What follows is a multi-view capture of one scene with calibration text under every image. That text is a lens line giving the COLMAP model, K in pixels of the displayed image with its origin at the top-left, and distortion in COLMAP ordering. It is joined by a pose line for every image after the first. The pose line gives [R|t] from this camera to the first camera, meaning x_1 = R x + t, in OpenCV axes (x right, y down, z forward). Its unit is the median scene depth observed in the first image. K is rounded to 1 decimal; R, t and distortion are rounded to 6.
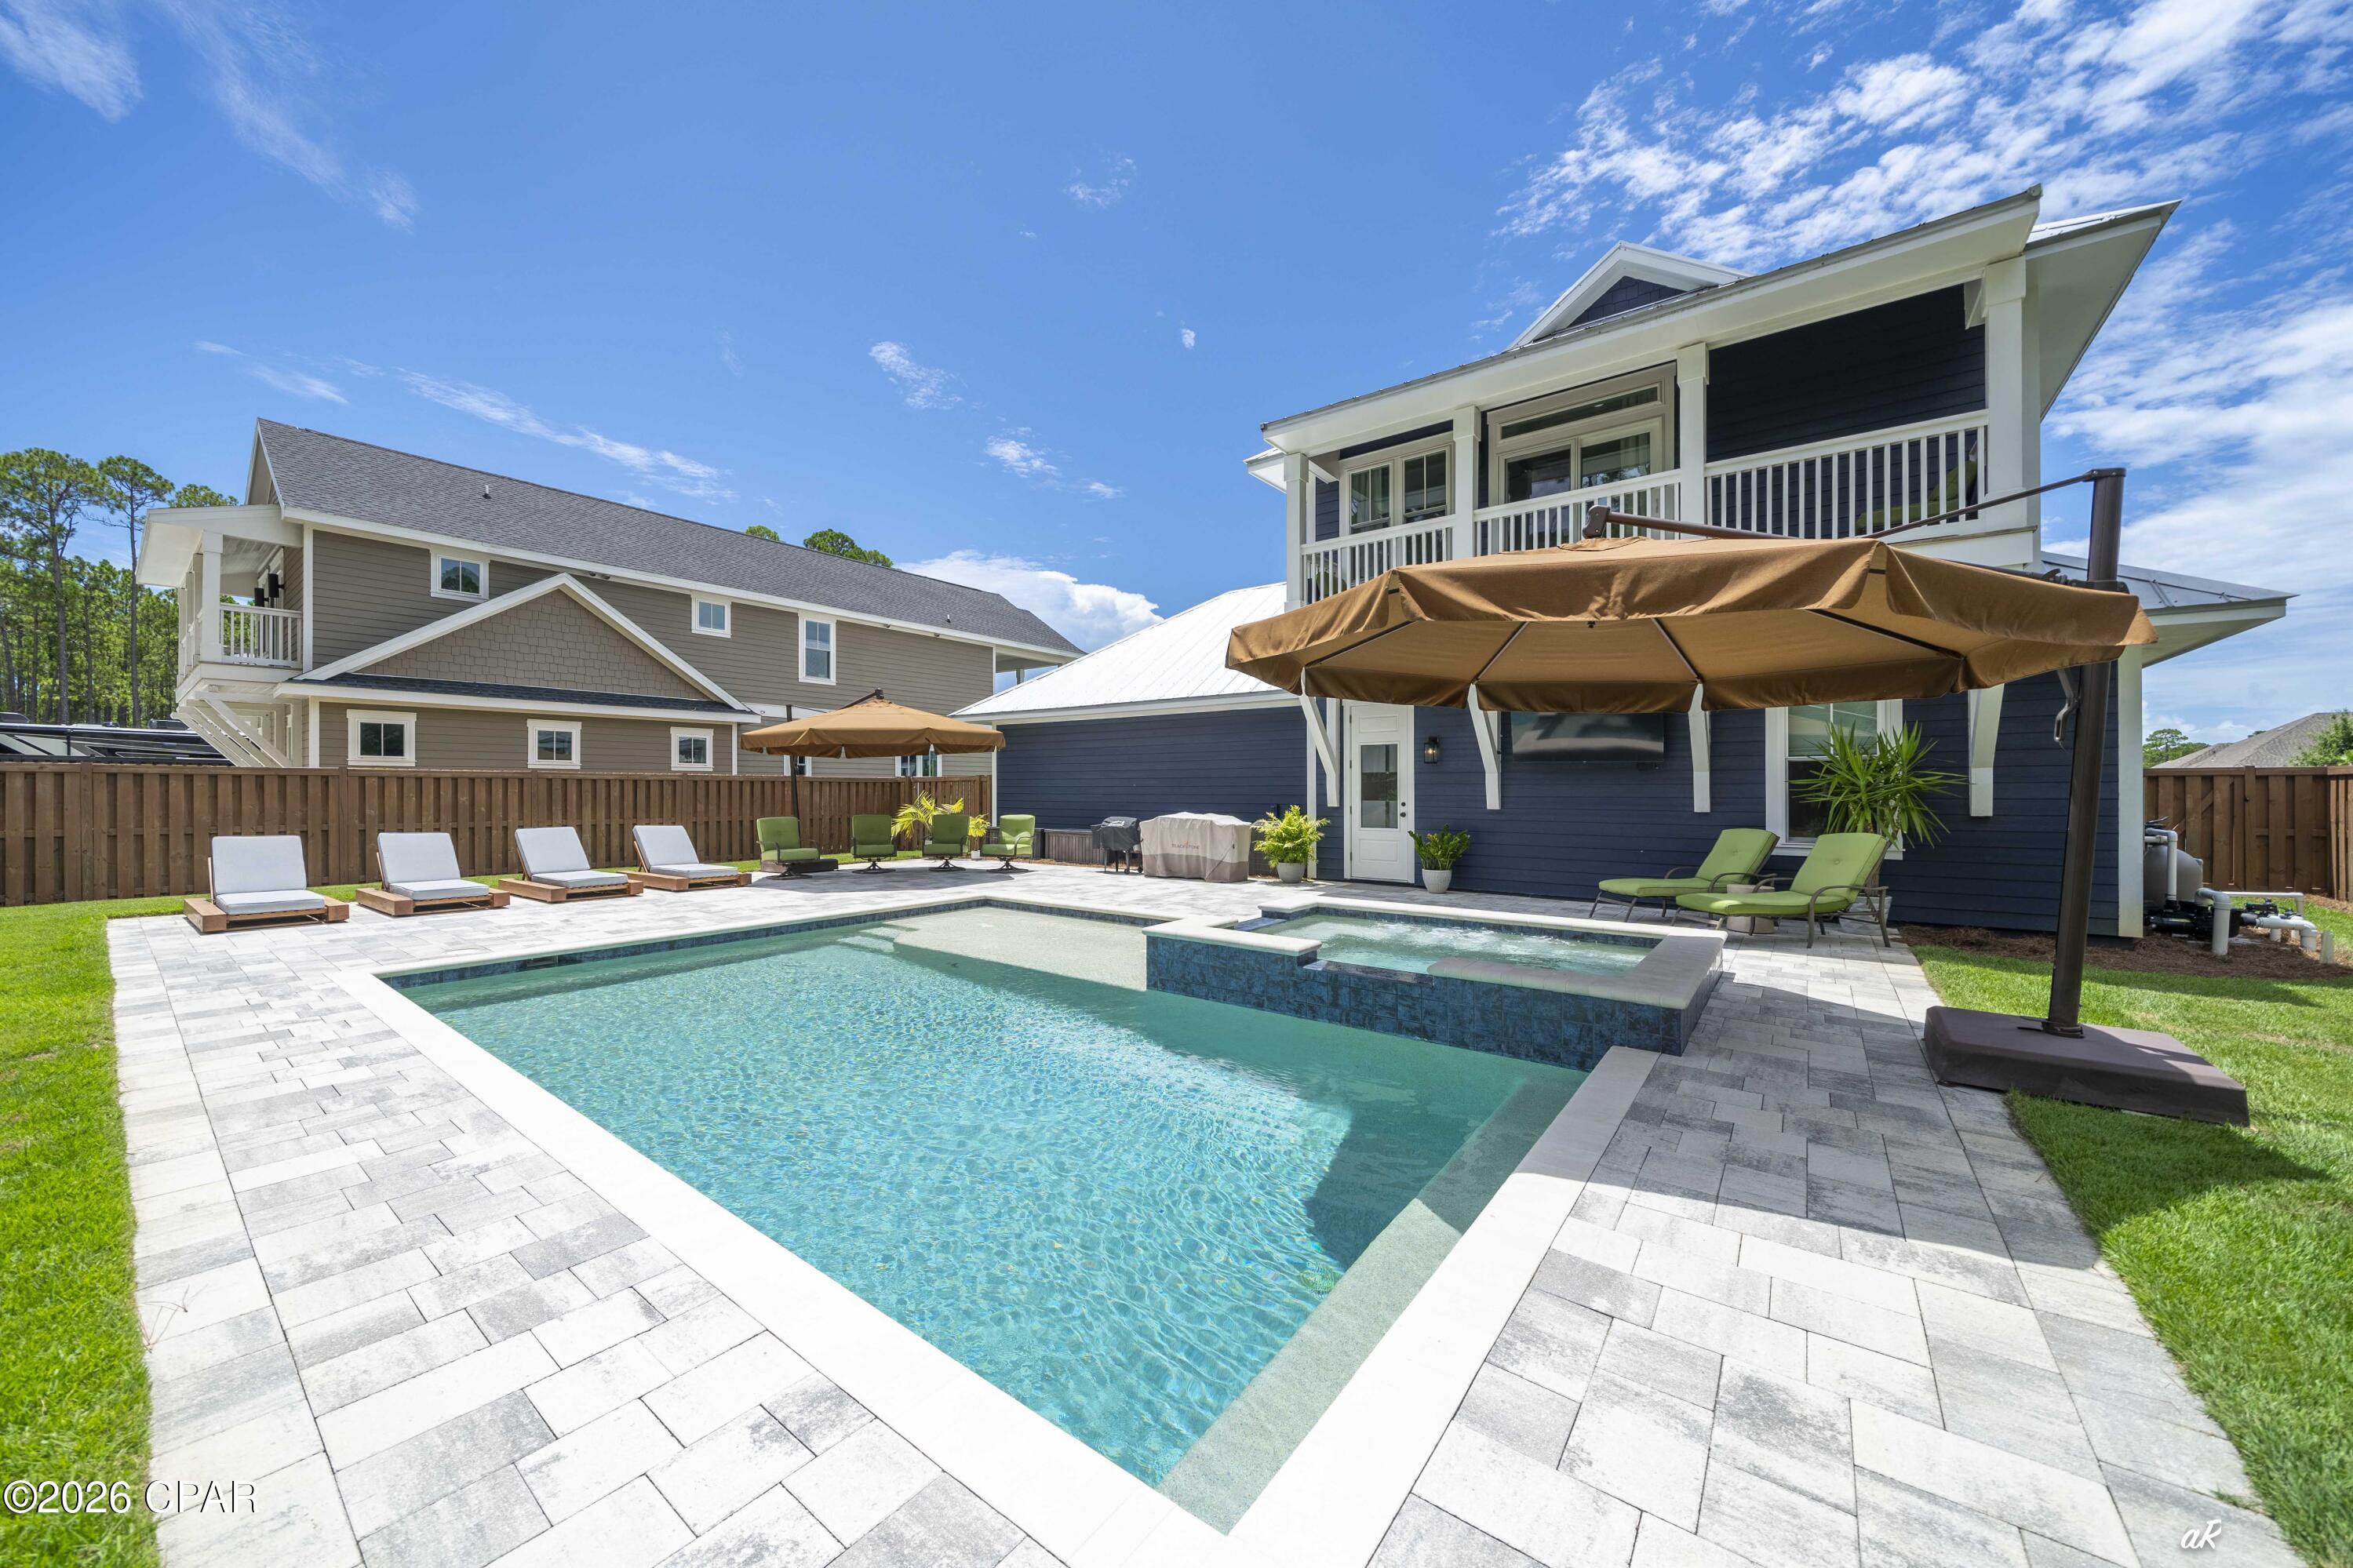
lens RADIAL K [[813.7, 0, 1197.1], [0, 813.7, 788.5], [0, 0, 1]] dist [-0.008120, -0.000230]
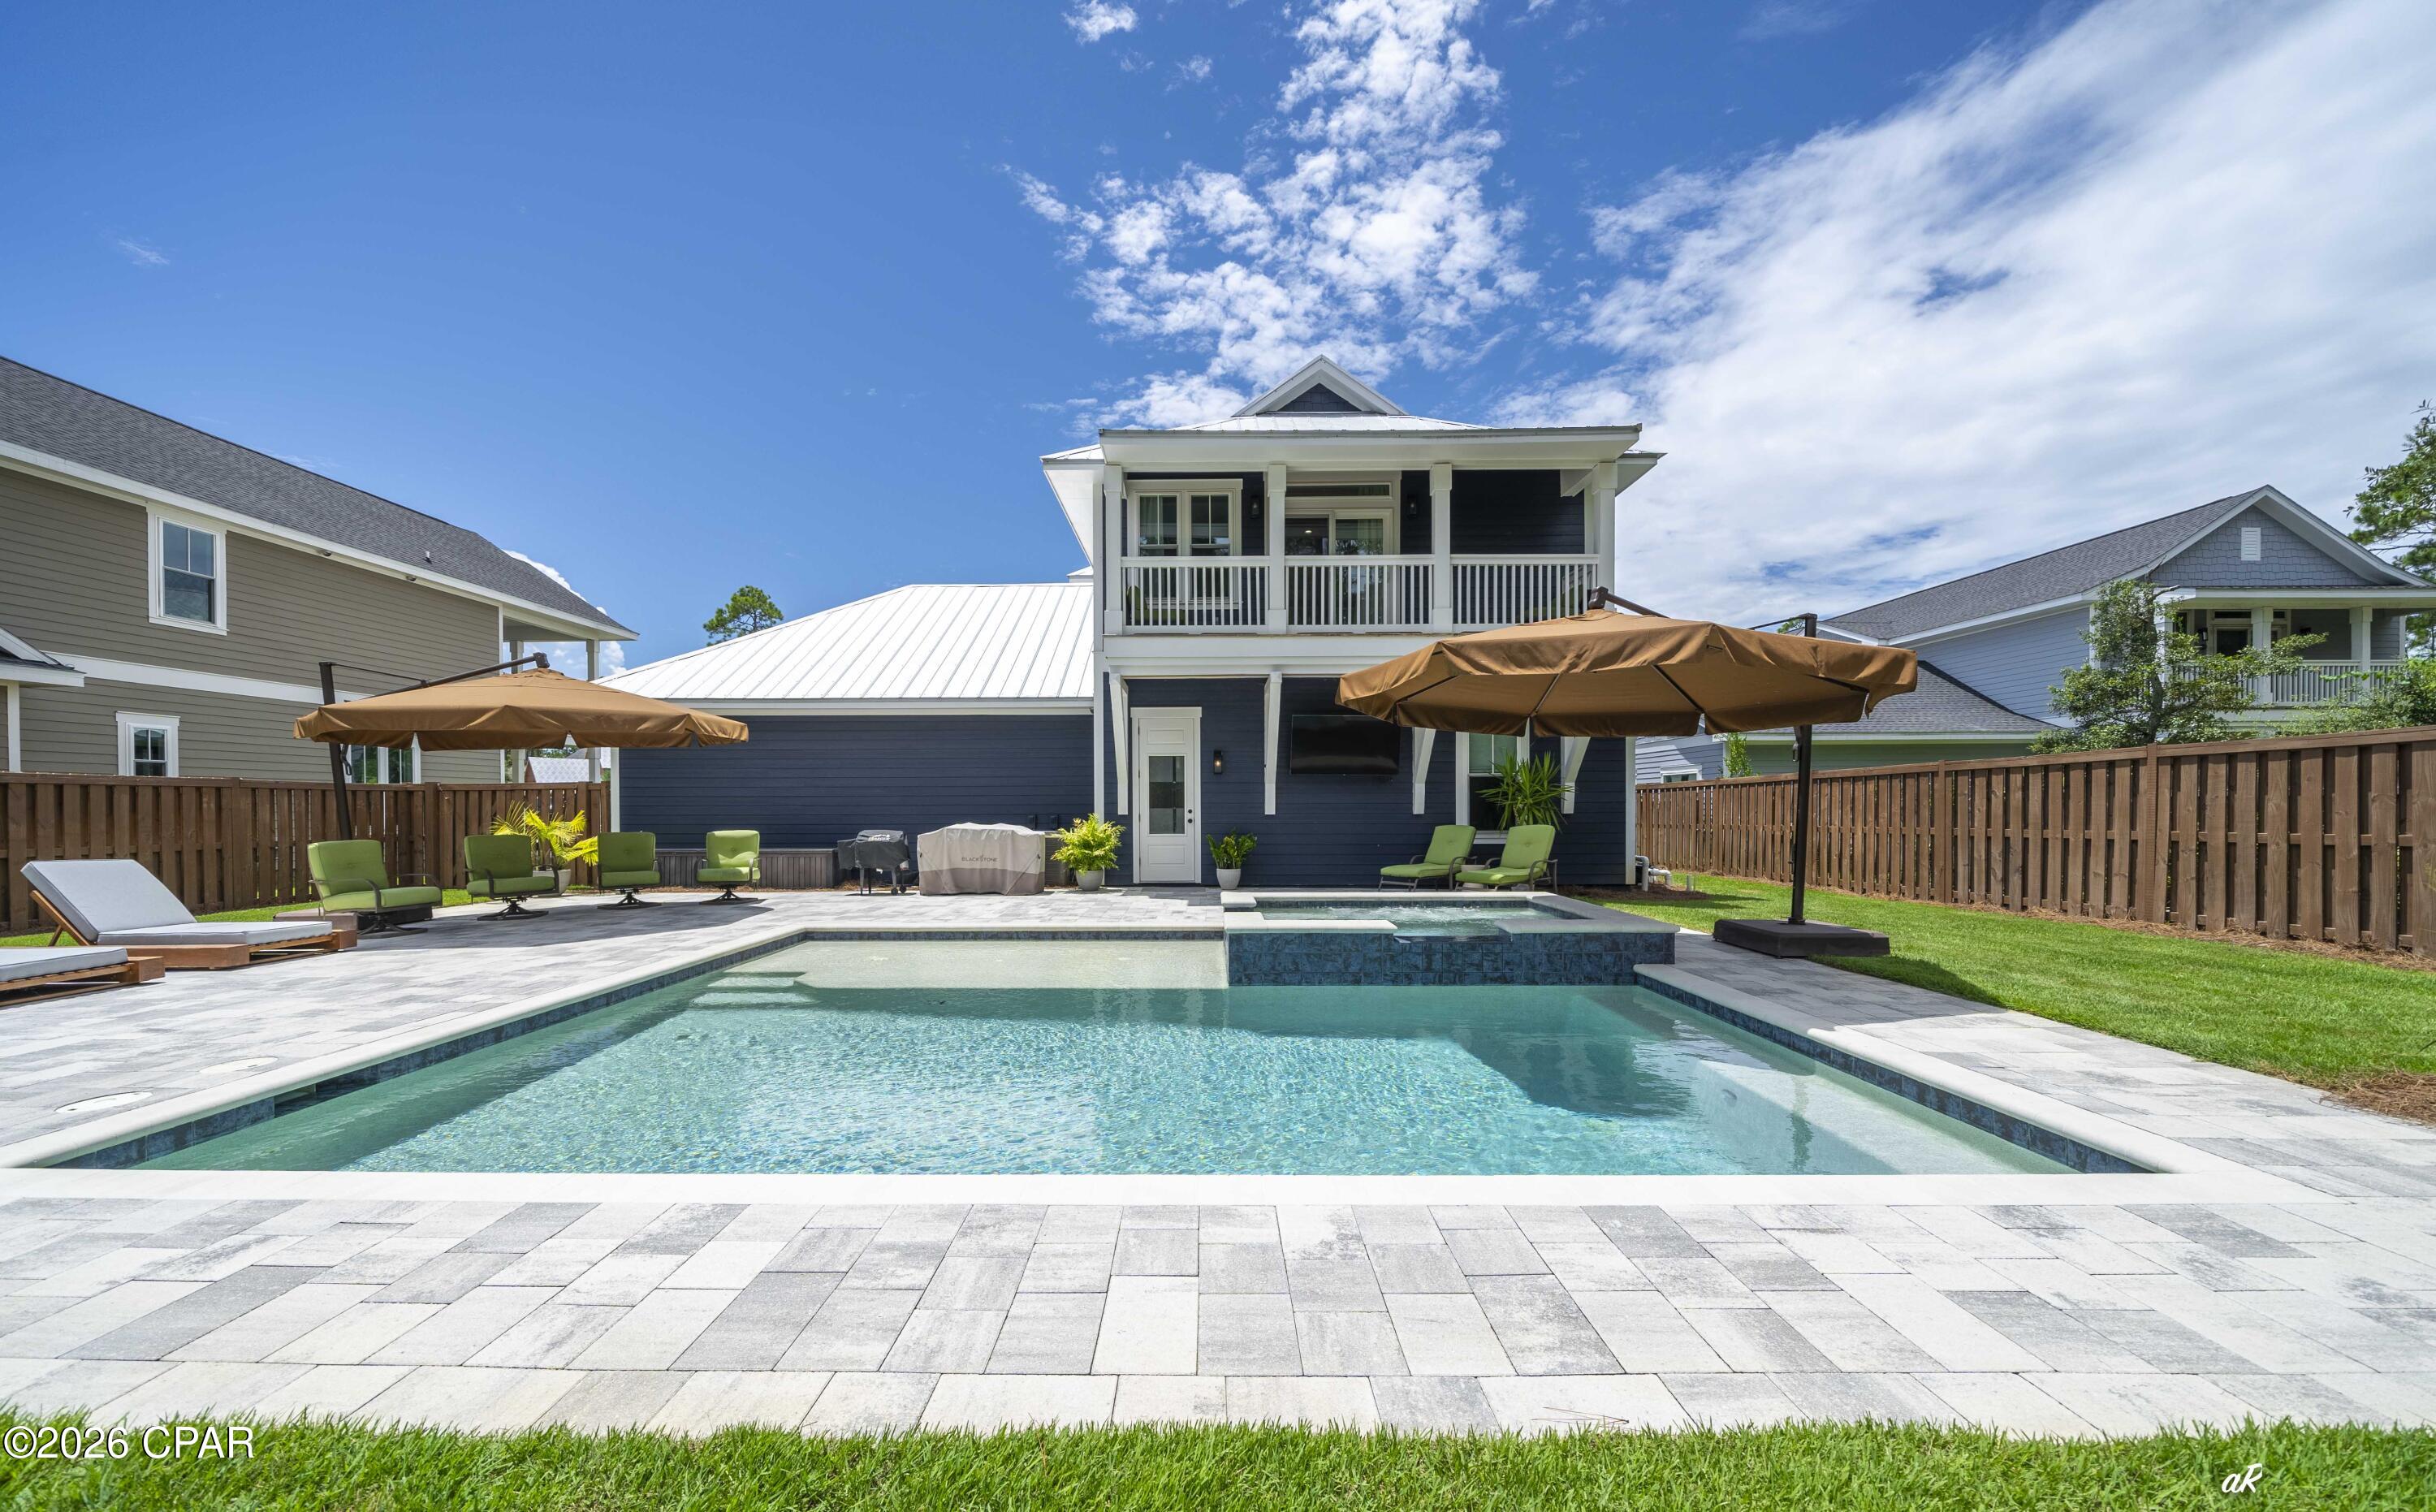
lens RADIAL K [[801.2, 0, 1217.4], [0, 801.2, 815.9], [0, 0, 1]] dist [-0.006329, -0.000244]
pose [[0.809032, -0.010145, 0.587677, -0.344740], [0.002882, 0.999907, 0.013294, 0.011032], [-0.587757, -0.009062, 0.808987, 0.106284]]
